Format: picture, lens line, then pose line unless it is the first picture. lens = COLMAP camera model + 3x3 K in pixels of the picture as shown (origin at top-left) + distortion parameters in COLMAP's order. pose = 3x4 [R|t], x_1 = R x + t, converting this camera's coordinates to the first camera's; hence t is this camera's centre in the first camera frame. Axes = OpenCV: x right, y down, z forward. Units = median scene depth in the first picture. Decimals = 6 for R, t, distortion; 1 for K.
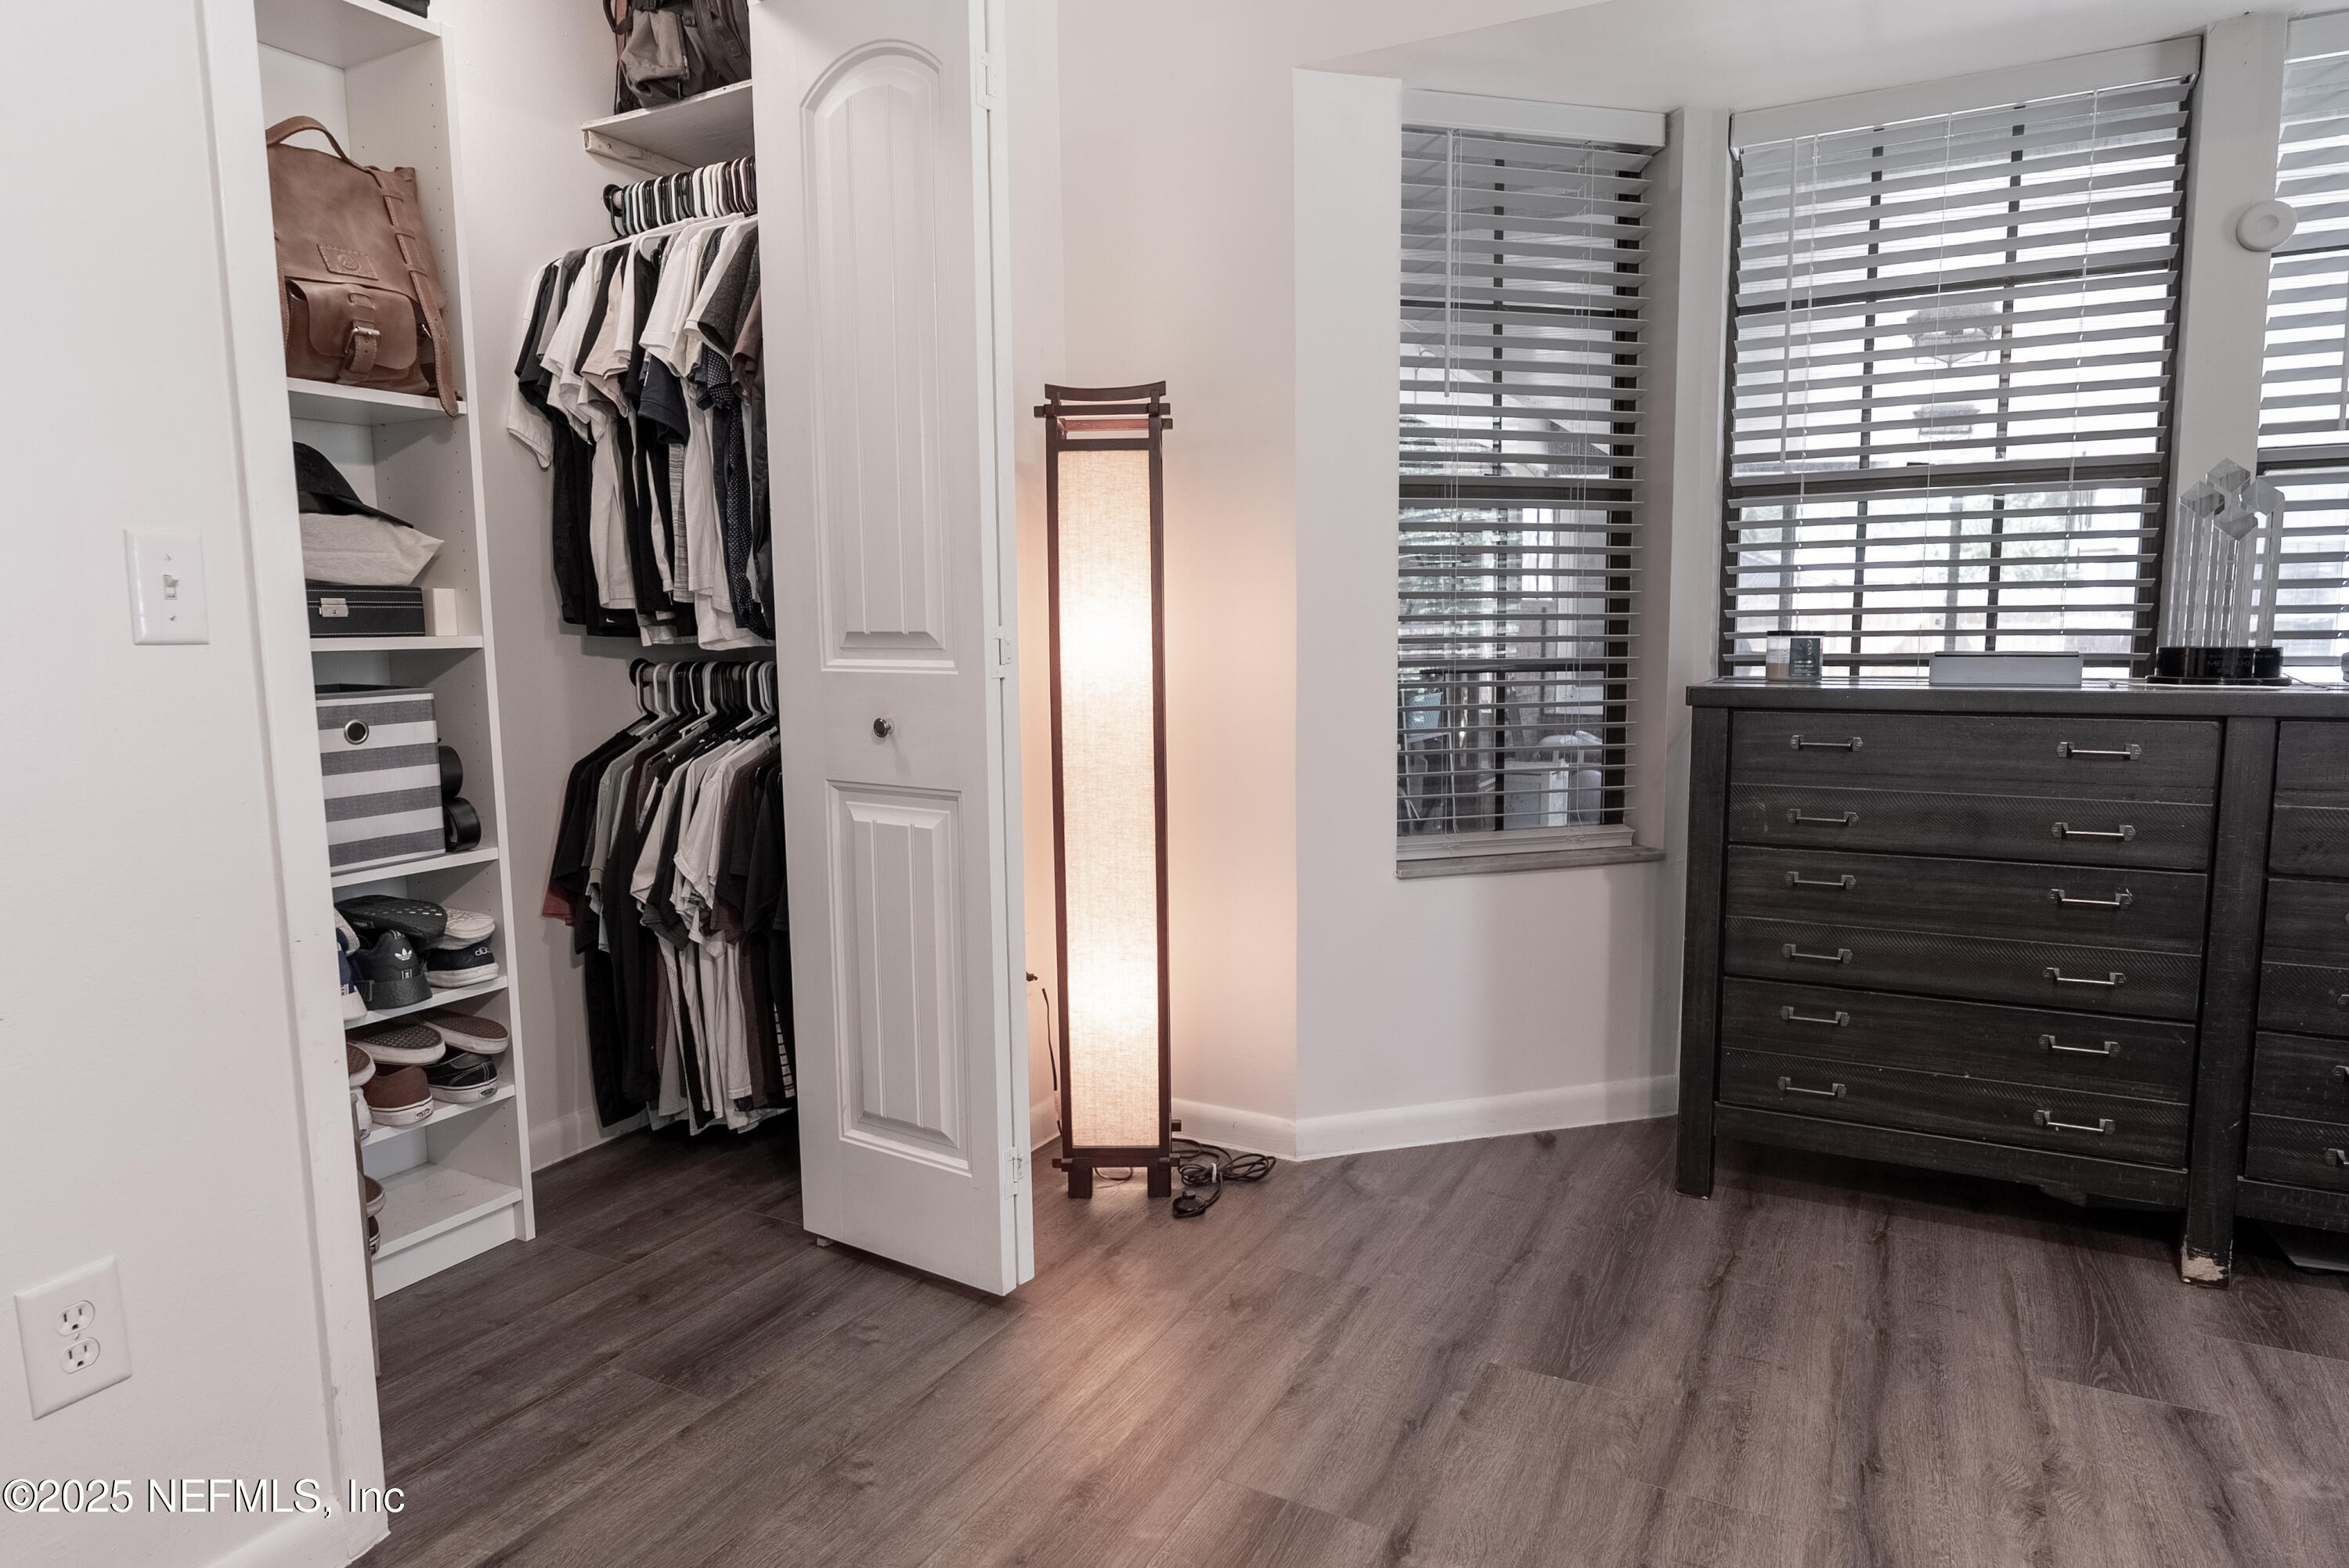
lens RADIAL K [[1384.3, 0, 1174.5], [0, 1384.3, 784.0], [0, 0, 1]] dist [0.001321, 0.000400]
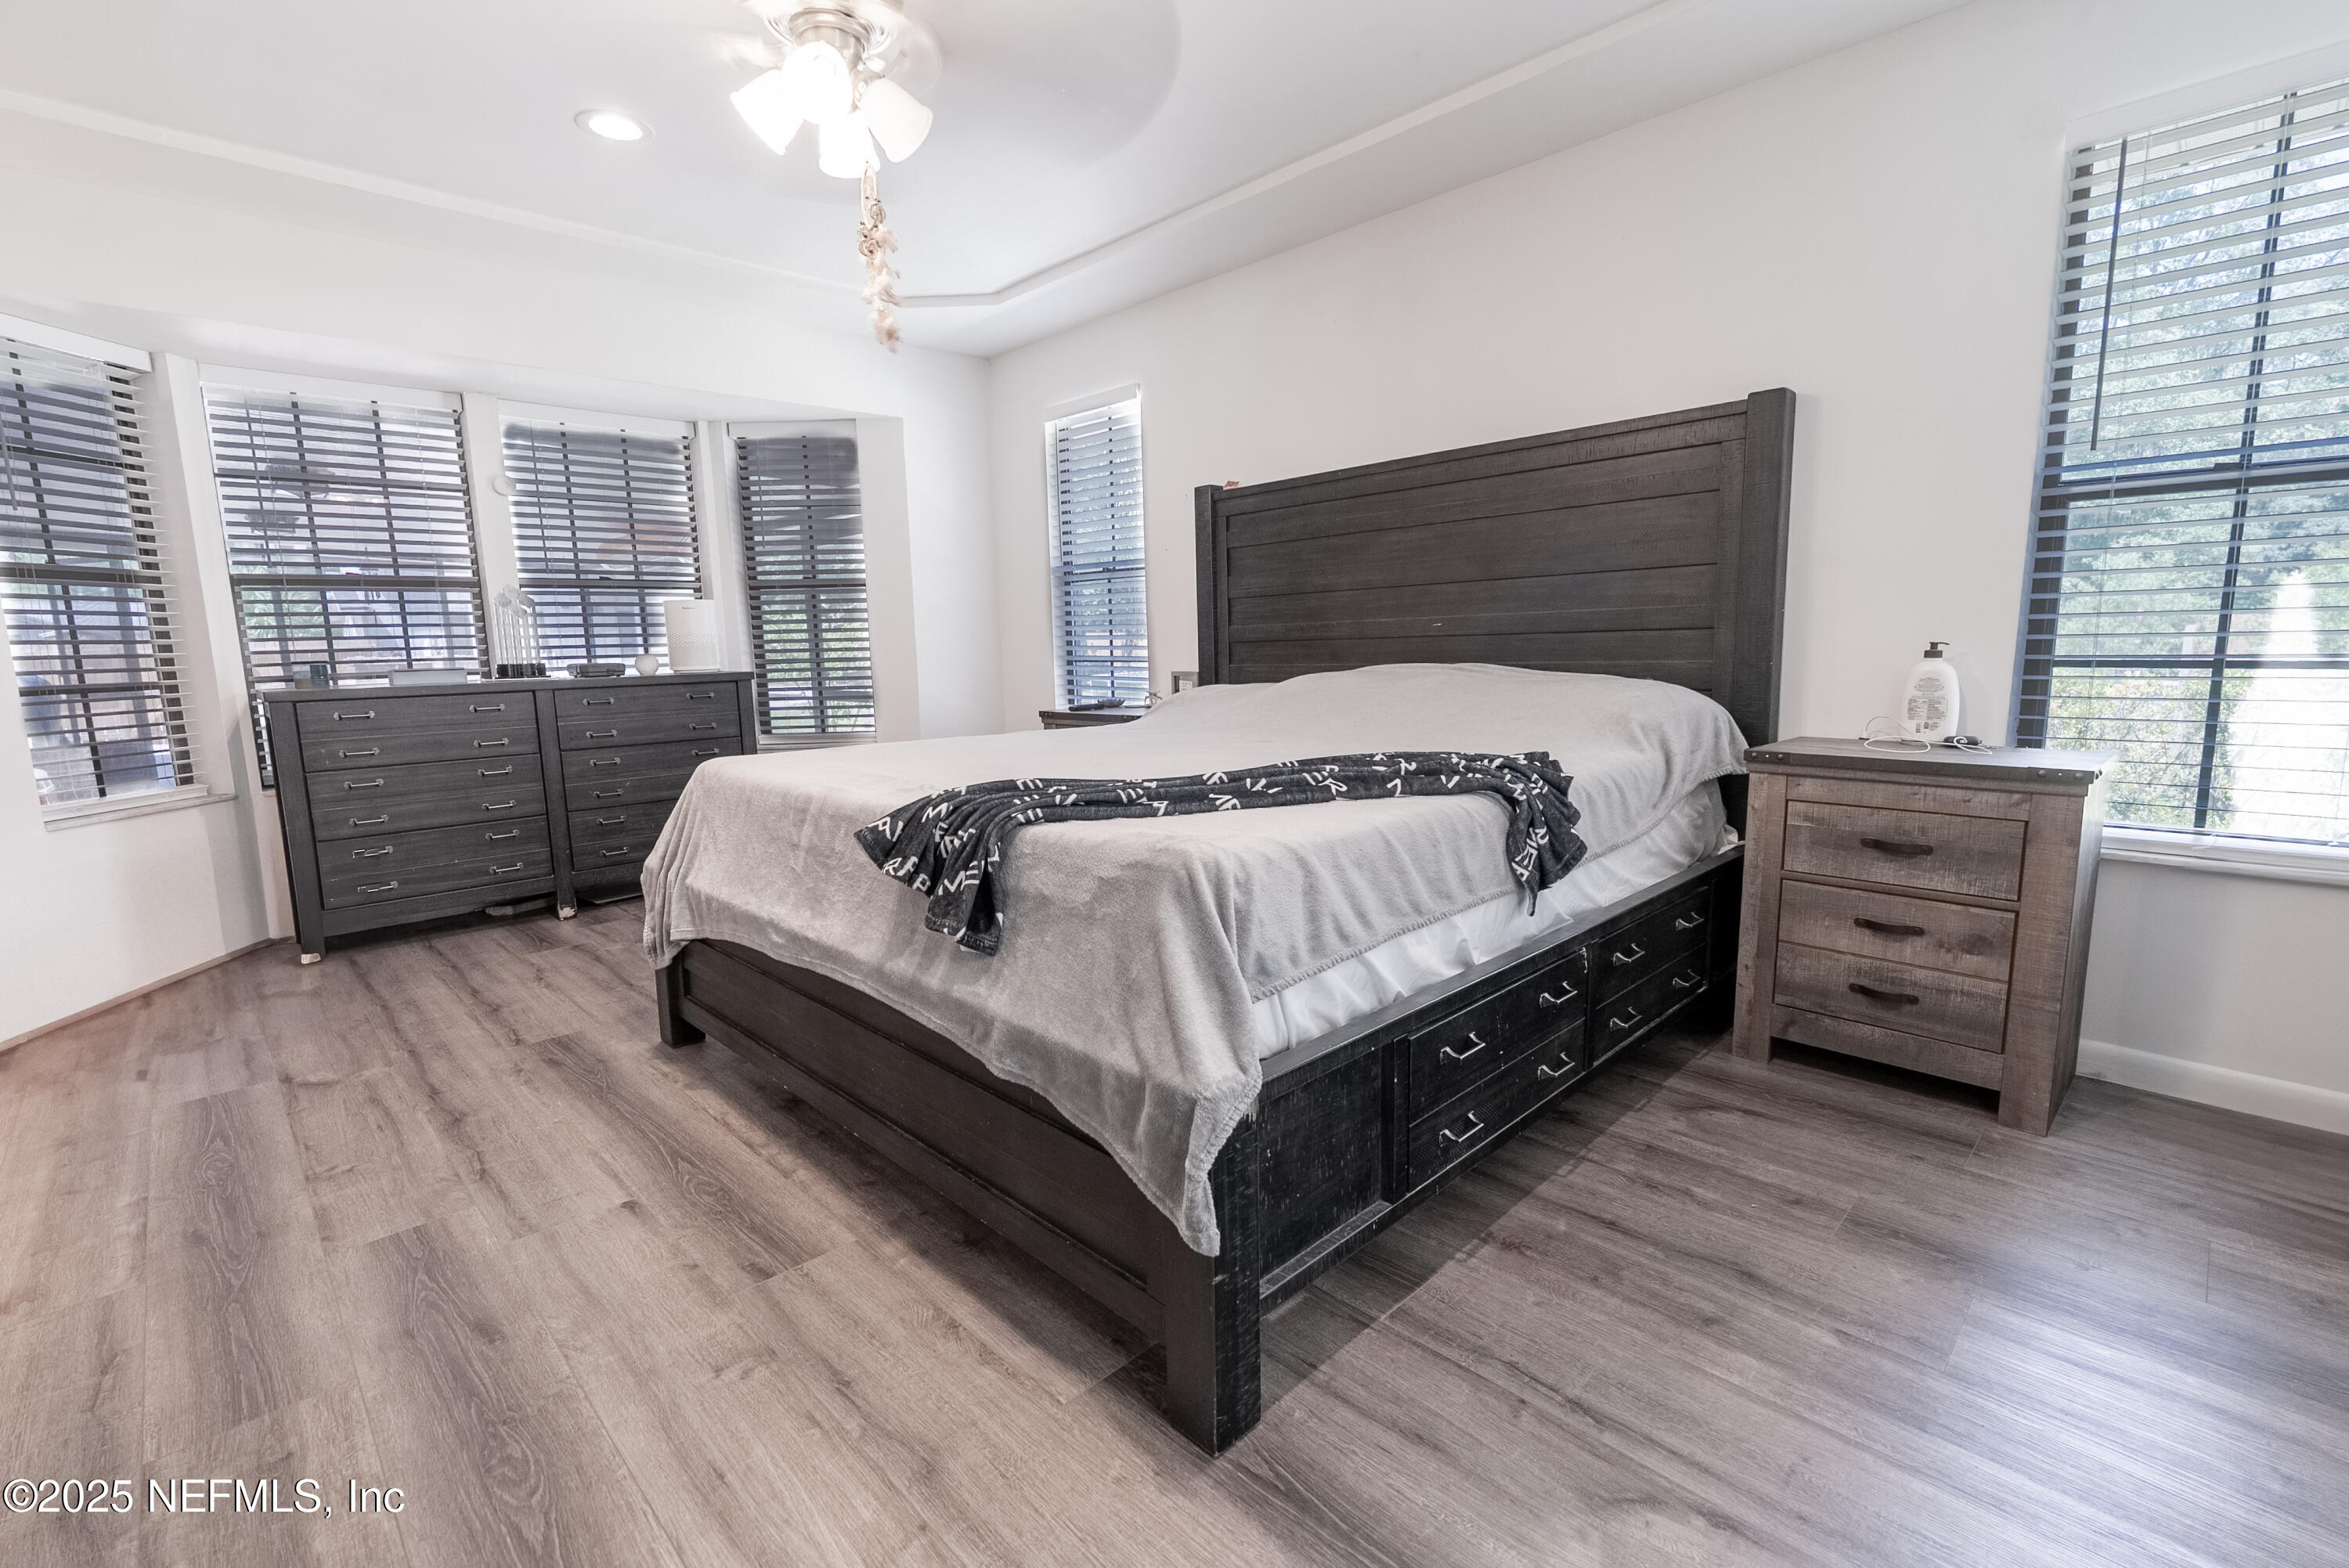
lens RADIAL K [[1020.7, 0, 1174.5], [0, 1020.7, 784.0], [0, 0, 1]] dist [-0.001779, 0.000096]
pose [[0.298514, -0.134421, 0.944892, -0.605671], [0.131182, 0.986414, 0.098884, 0.080616], [-0.945347, 0.094434, 0.312092, -0.599297]]
